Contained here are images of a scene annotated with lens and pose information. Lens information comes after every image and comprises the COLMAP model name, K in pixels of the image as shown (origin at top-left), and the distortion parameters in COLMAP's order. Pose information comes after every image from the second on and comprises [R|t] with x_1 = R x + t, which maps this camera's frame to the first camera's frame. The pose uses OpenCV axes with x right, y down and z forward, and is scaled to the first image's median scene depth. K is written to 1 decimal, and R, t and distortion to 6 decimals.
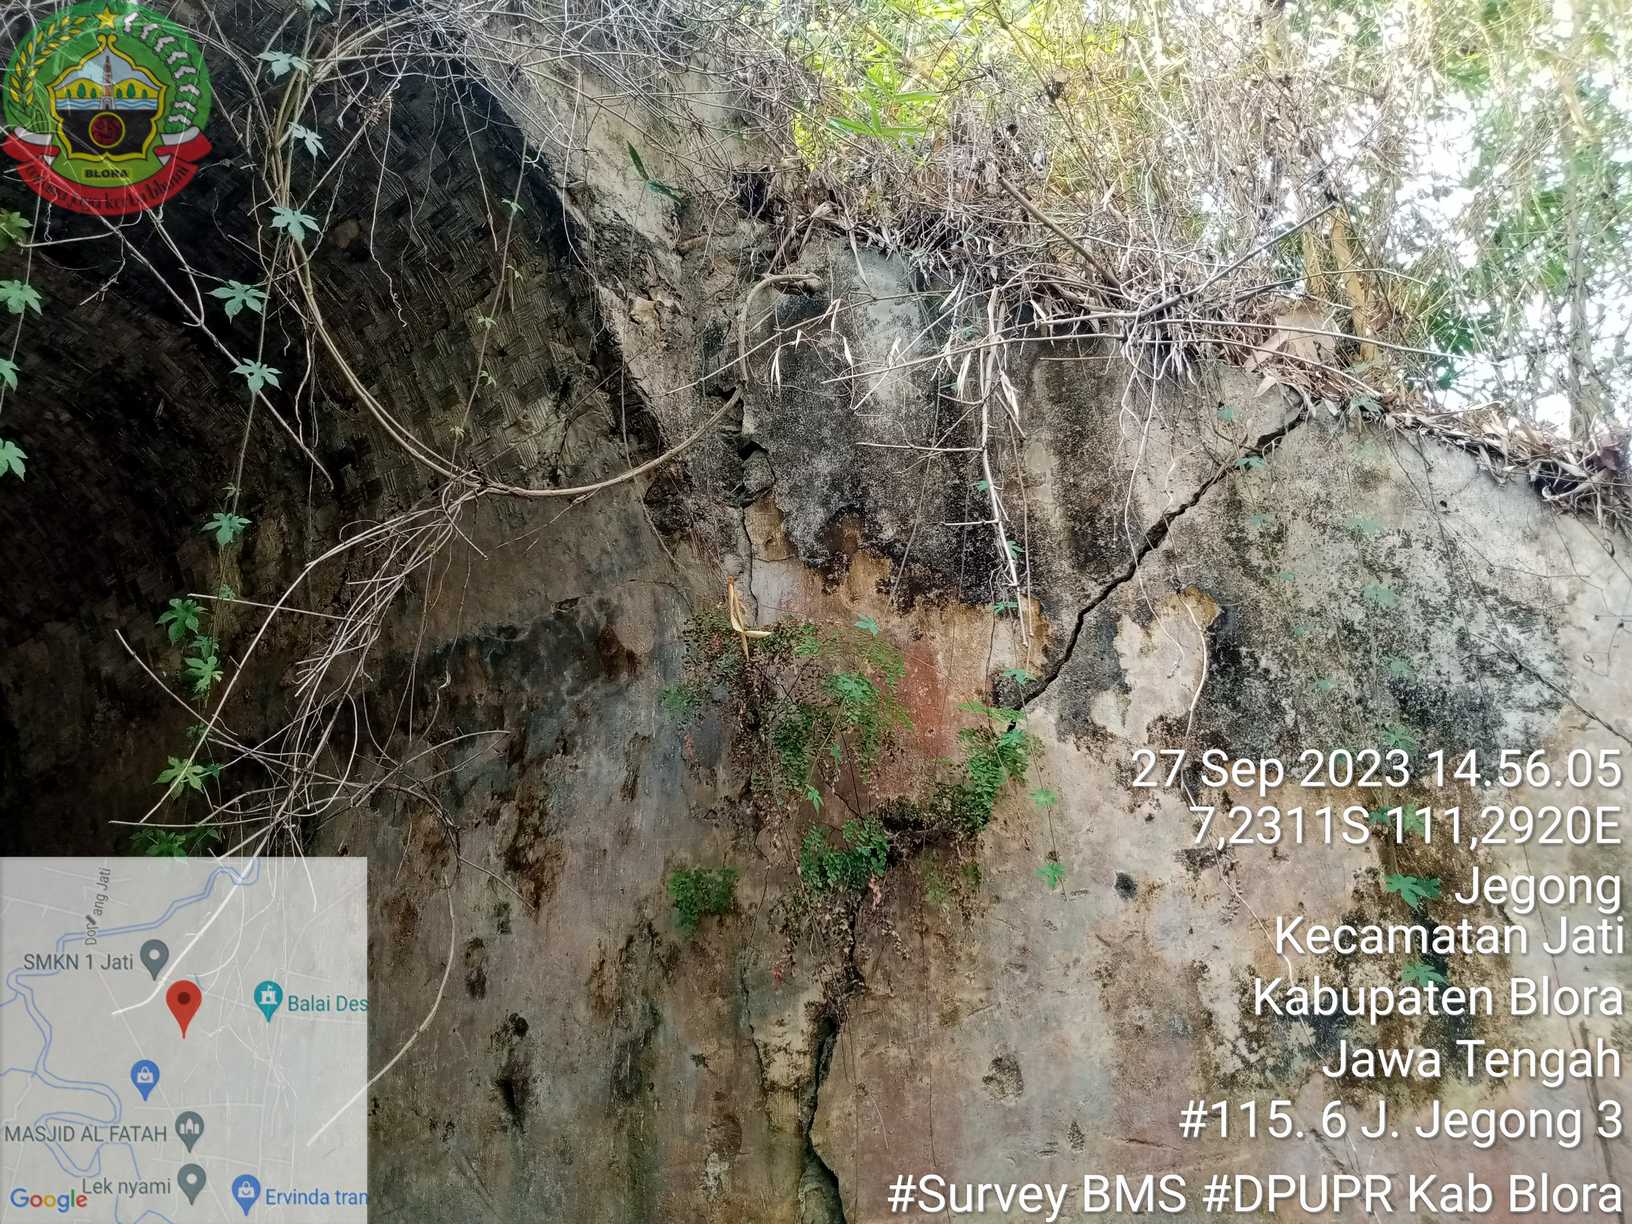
lens RADIAL K [[1244.7, 0, 818.9], [0, 1244.7, 603.2], [0, 0, 1]] dist [0.123689, -0.375348]
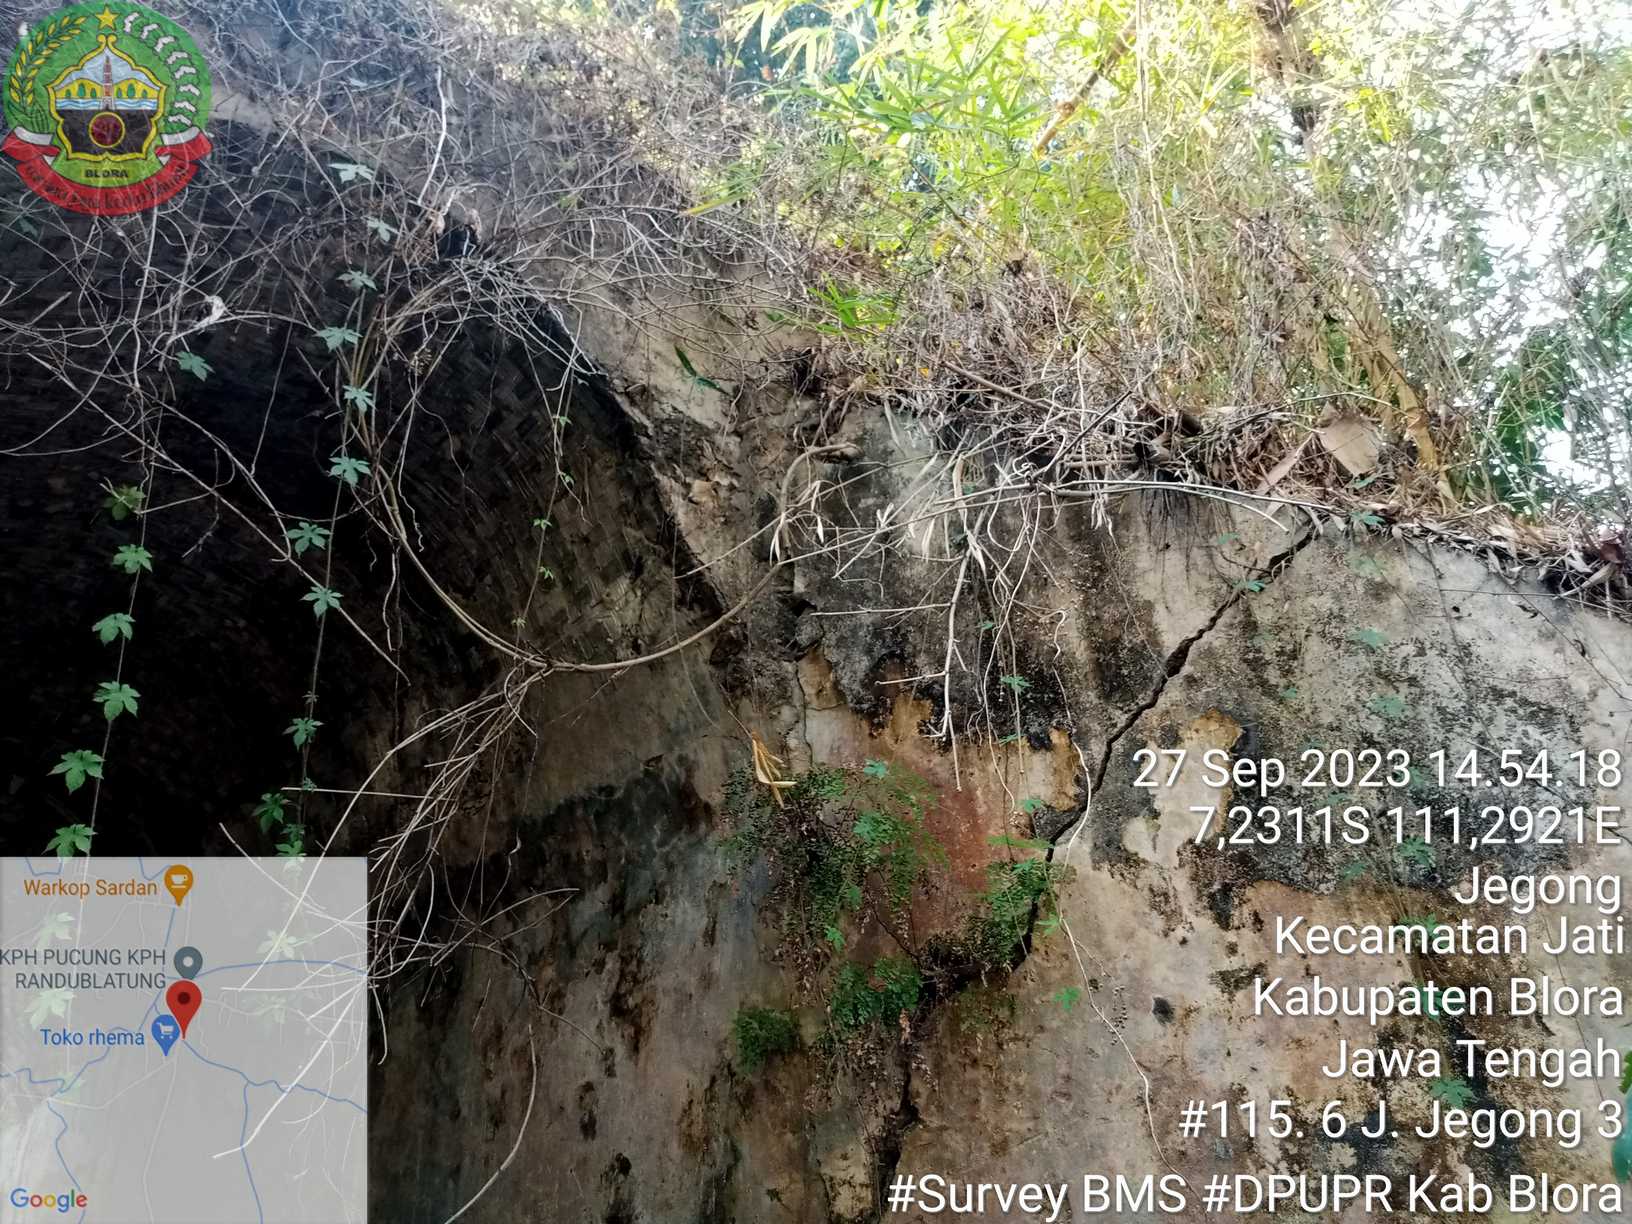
lens RADIAL K [[1250.0, 0, 816.0], [0, 1250.0, 612.0], [0, 0, 1]] dist [0.069838, -0.194975]
pose [[0.984261, -0.086589, -0.154052, 0.140216], [0.071921, 0.992547, -0.098372, -0.014122], [0.161422, 0.085744, 0.983154, -0.068853]]
